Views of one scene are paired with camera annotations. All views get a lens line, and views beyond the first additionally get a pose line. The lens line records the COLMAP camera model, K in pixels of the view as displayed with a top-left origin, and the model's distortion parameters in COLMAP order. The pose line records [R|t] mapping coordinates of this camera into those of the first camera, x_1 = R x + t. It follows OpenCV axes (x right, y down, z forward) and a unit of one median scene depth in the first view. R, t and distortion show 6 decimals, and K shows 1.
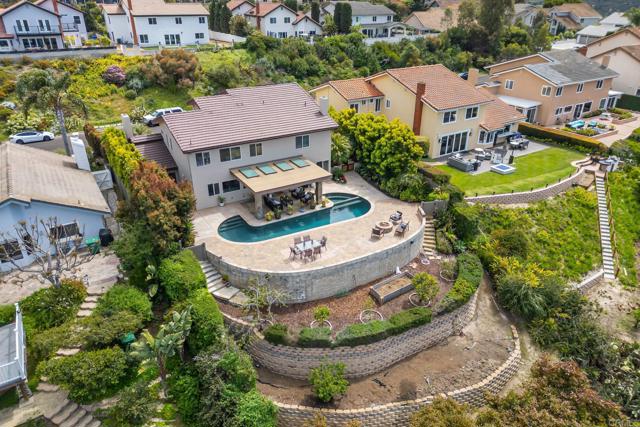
lens RADIAL K [[438.6, 0, 320.0], [0, 438.6, 213.5], [0, 0, 1]] dist [0.078421, -0.061356]
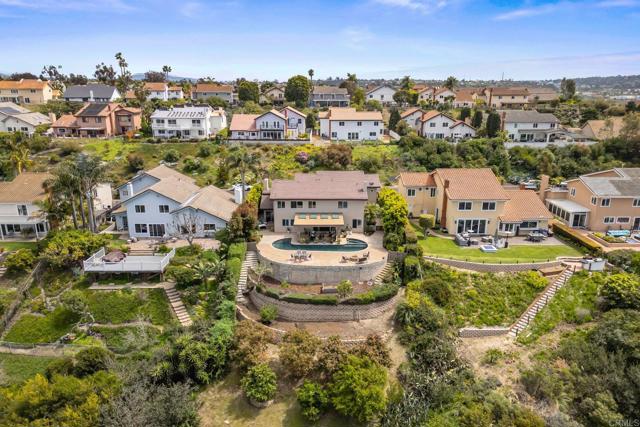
lens RADIAL K [[438.6, 0, 320.0], [0, 438.6, 213.5], [0, 0, 1]] dist [0.078421, -0.061356]
pose [[0.850206, 0.146486, -0.505659, 0.573984], [-0.234658, 0.965261, -0.114920, 0.060304], [0.471259, 0.216363, 0.855045, -0.343945]]
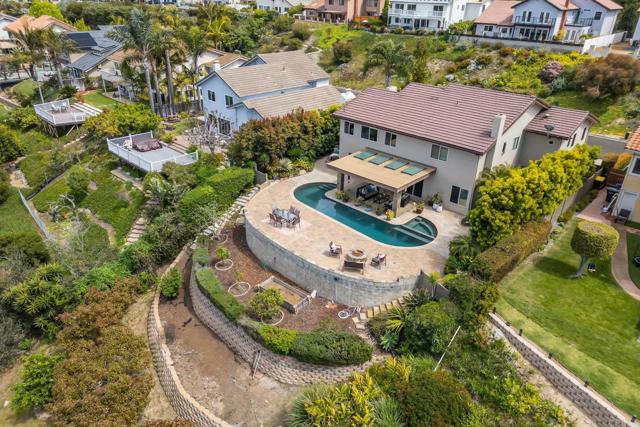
lens RADIAL K [[448.1, 0, 324.0], [0, 448.1, 210.7], [0, 0, 1]] dist [0.046174, -0.002861]
pose [[0.256558, 0.438399, -0.861385, 0.564588], [-0.448947, 0.843292, 0.295475, -0.181714], [0.855935, 0.310910, 0.413171, 0.385573]]
